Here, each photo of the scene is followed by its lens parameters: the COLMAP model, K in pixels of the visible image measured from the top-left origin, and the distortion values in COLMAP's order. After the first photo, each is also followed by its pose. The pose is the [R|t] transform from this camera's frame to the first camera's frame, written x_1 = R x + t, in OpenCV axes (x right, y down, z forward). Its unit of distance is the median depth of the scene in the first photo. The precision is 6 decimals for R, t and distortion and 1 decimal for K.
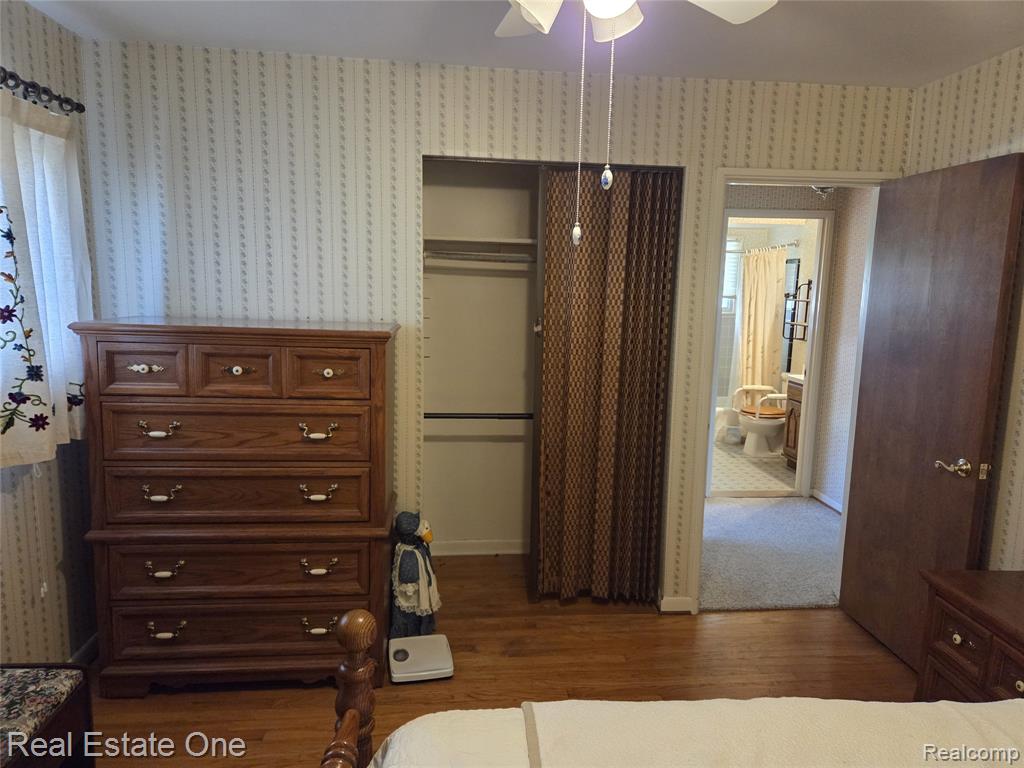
lens RADIAL K [[683.7, 0, 508.6], [0, 683.7, 388.7], [0, 0, 1]] dist [0.063786, -0.046762]
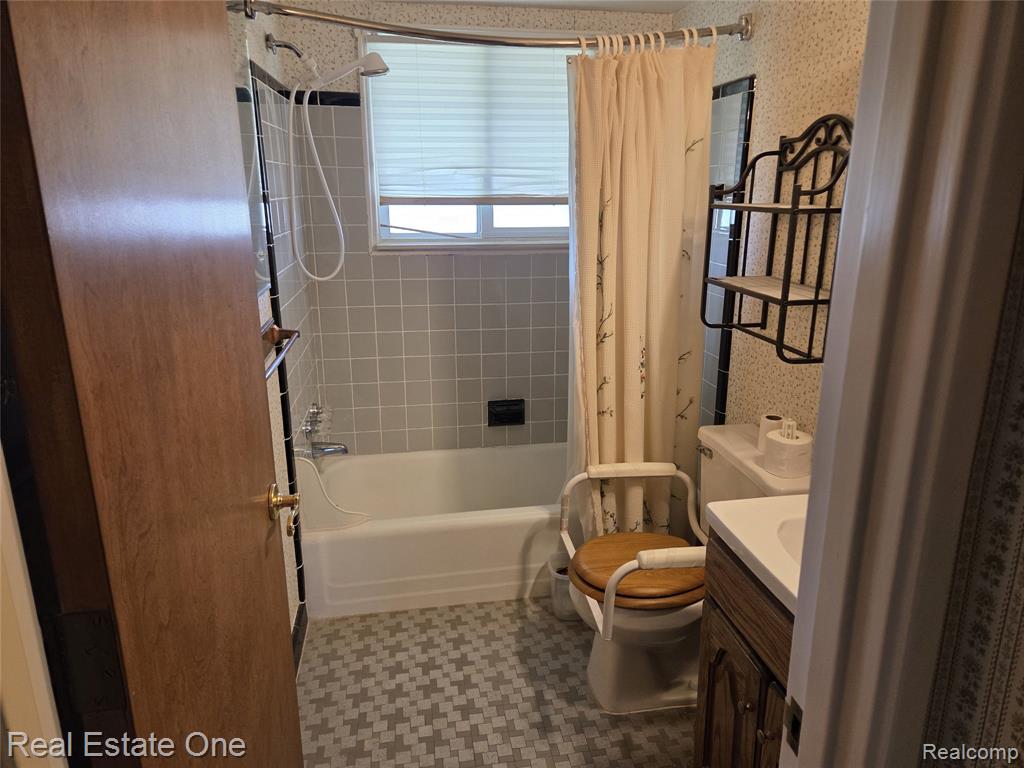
lens RADIAL K [[683.7, 0, 516.7], [0, 683.7, 380.3], [0, 0, 1]] dist [0.063786, -0.046762]
pose [[0.996073, -0.046807, 0.075150, 0.281710], [0.036603, 0.990596, 0.131830, -0.093301], [-0.080614, -0.128561, 0.988420, 0.675369]]
